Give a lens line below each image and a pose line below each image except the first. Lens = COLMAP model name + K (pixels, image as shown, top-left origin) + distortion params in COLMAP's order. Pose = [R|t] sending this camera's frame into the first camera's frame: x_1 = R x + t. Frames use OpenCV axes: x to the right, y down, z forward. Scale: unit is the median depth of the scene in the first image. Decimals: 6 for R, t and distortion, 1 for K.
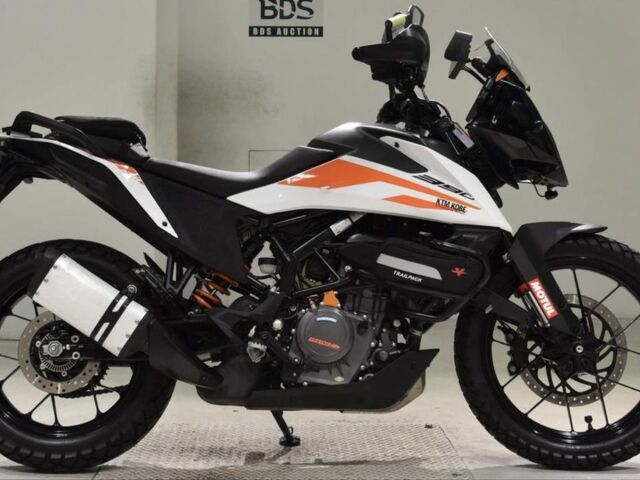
lens RADIAL K [[977.2, 0, 318.9], [0, 977.2, 210.6], [0, 0, 1]] dist [-0.148492, 0.071549]
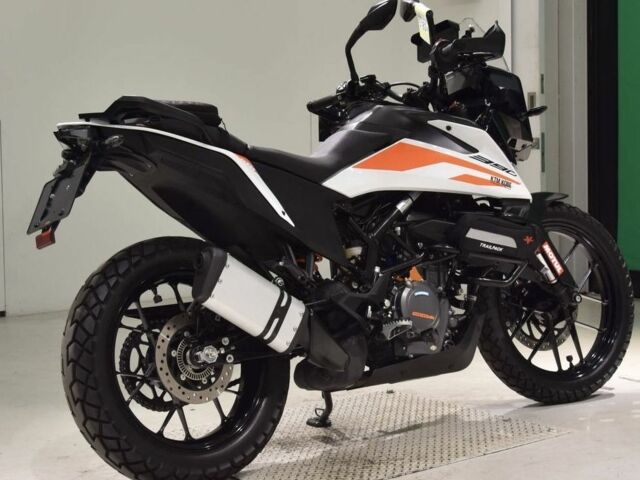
lens RADIAL K [[1179.4, 0, 320.0], [0, 1179.4, 240.0], [0, 0, 1]] dist [-0.179923, 0.003870]
pose [[0.809182, -0.071575, 0.583182, -0.817424], [0.038413, 0.996873, 0.069050, -0.039592], [-0.586300, -0.033472, 0.809402, 0.024693]]
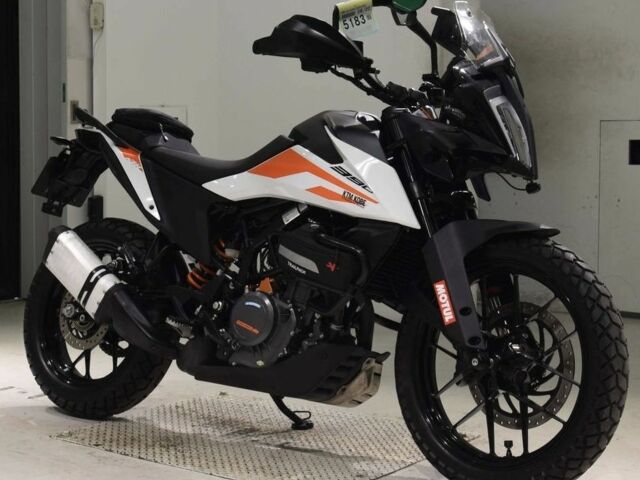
lens RADIAL K [[1179.4, 0, 320.0], [0, 1179.4, 240.0], [0, 0, 1]] dist [-0.179923, 0.003870]
pose [[0.798760, 0.050600, -0.599518, 0.802707], [-0.016821, 0.997946, 0.061817, -0.035366], [0.601414, -0.039292, 0.797970, 0.044005]]
